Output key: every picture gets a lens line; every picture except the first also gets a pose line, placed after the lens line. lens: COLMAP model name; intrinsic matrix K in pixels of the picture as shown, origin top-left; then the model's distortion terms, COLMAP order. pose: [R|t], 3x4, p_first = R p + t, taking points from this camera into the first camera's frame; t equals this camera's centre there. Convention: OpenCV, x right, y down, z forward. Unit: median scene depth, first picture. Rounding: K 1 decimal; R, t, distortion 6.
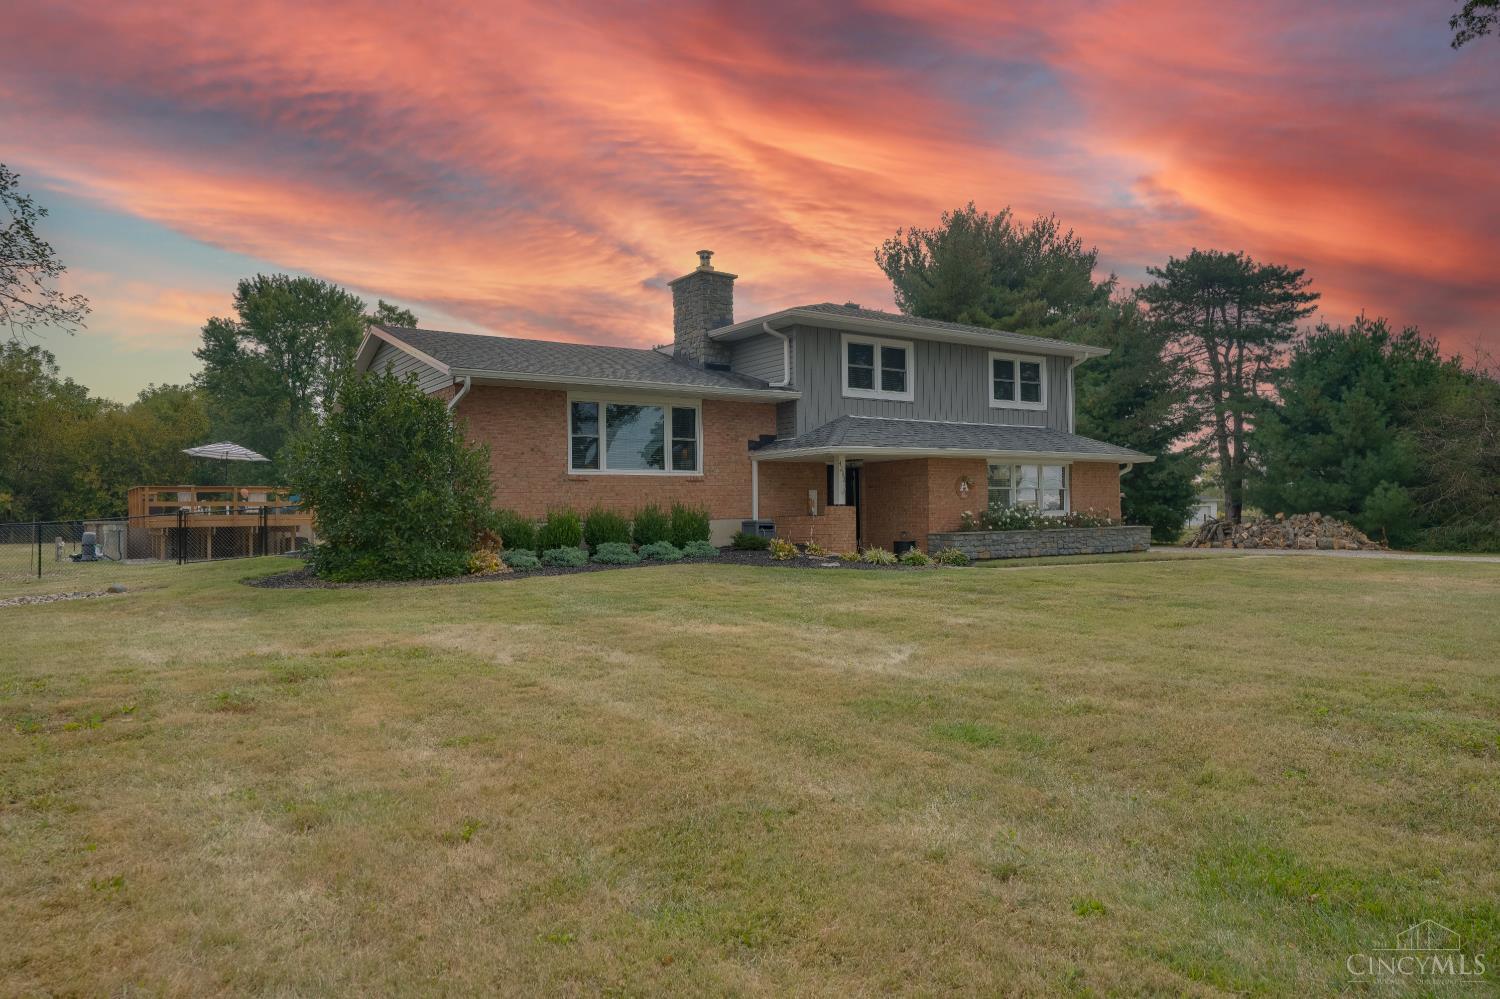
lens RADIAL K [[831.8, 0, 754.2], [0, 831.8, 496.7], [0, 0, 1]] dist [0.000076, 0.003091]
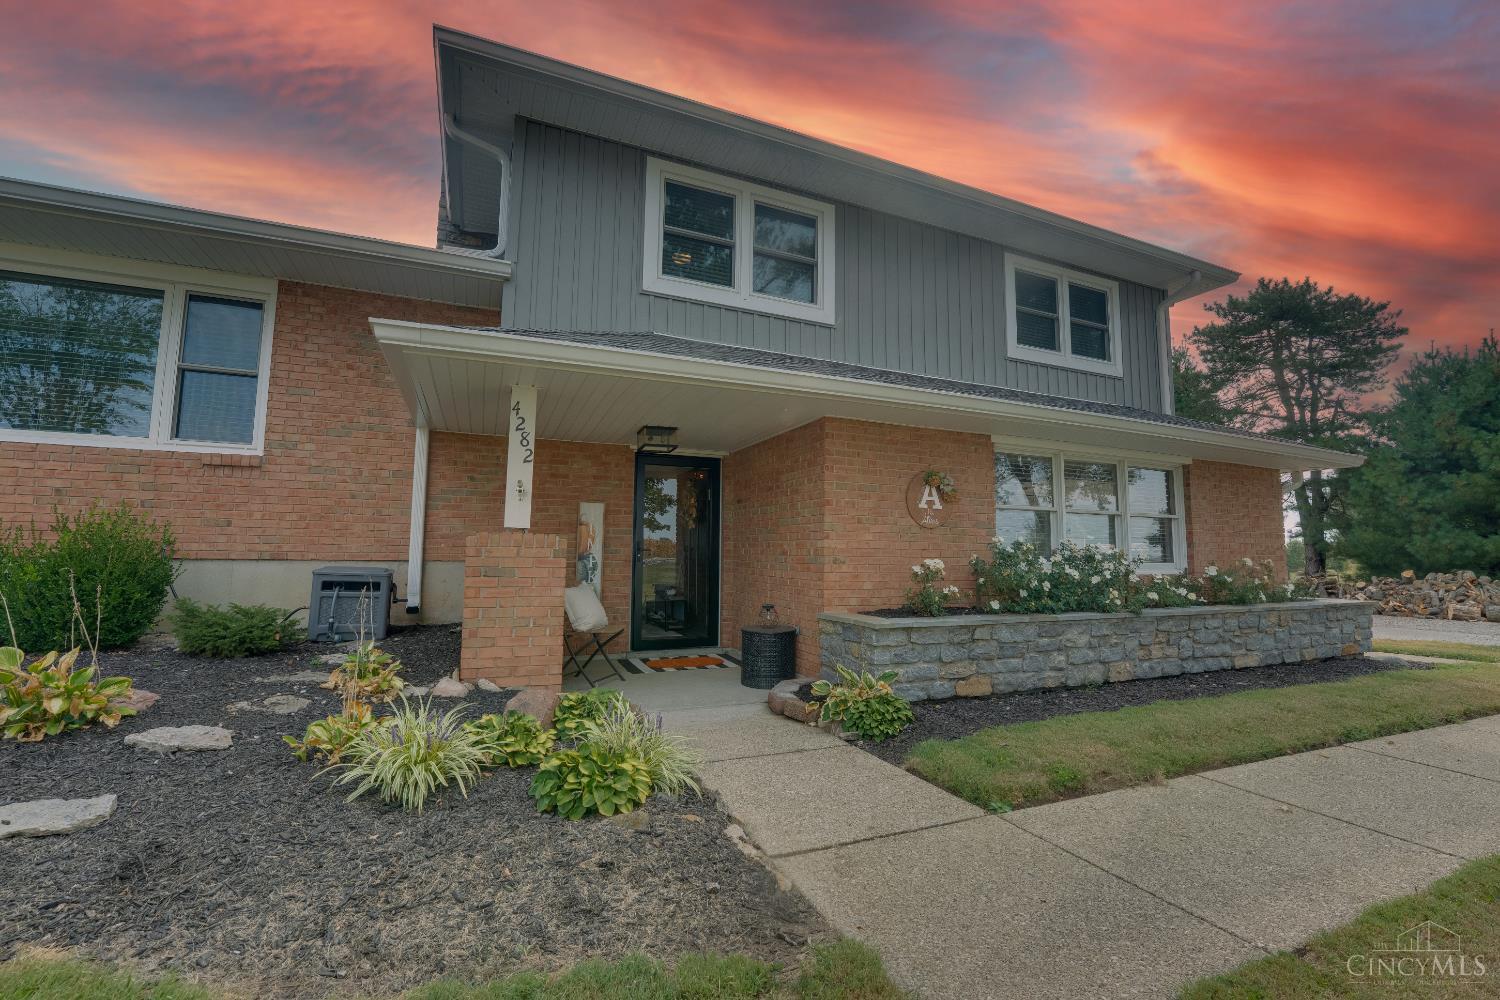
lens RADIAL K [[614.5, 0, 747.5], [0, 614.5, 504.6], [0, 0, 1]] dist [-0.018244, -0.000507]
pose [[0.986316, 0.013278, -0.164332, 0.181782], [-0.023314, 0.997968, -0.059295, 0.009336], [0.163211, 0.062315, 0.984621, 0.589228]]
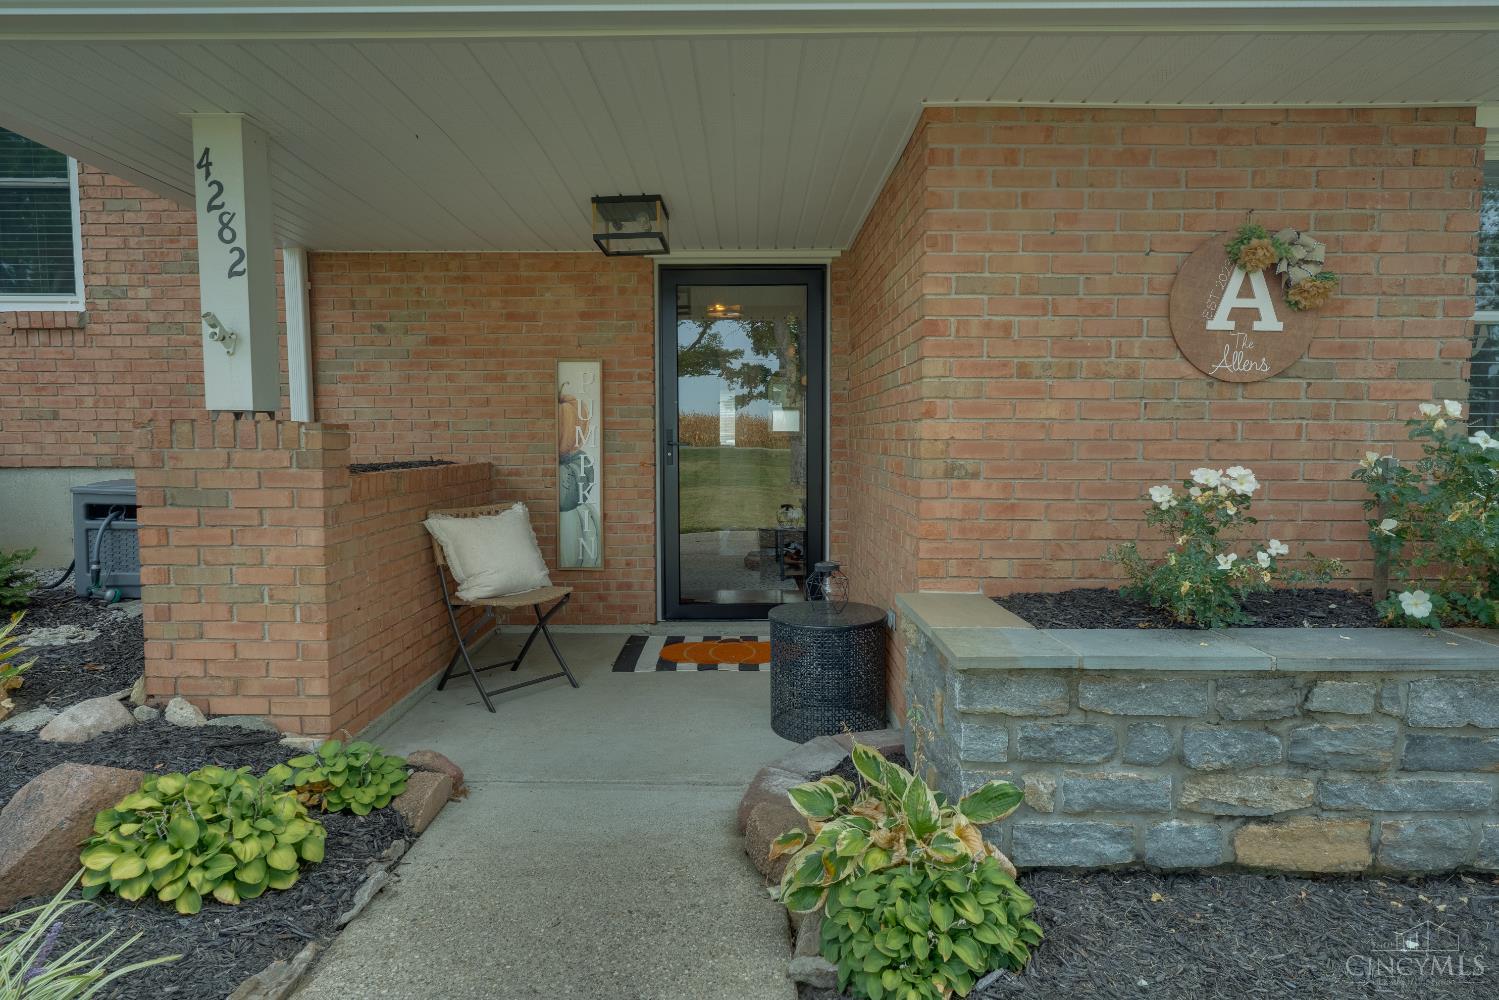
lens RADIAL K [[831.3, 0, 752.2], [0, 831.3, 499.2], [0, 0, 1]] dist [0.000076, 0.003091]
pose [[0.848346, 0.052426, -0.526840, 0.218914], [-0.002681, 0.995498, 0.094745, 0.008224], [0.529435, -0.078964, 0.844667, 0.698443]]
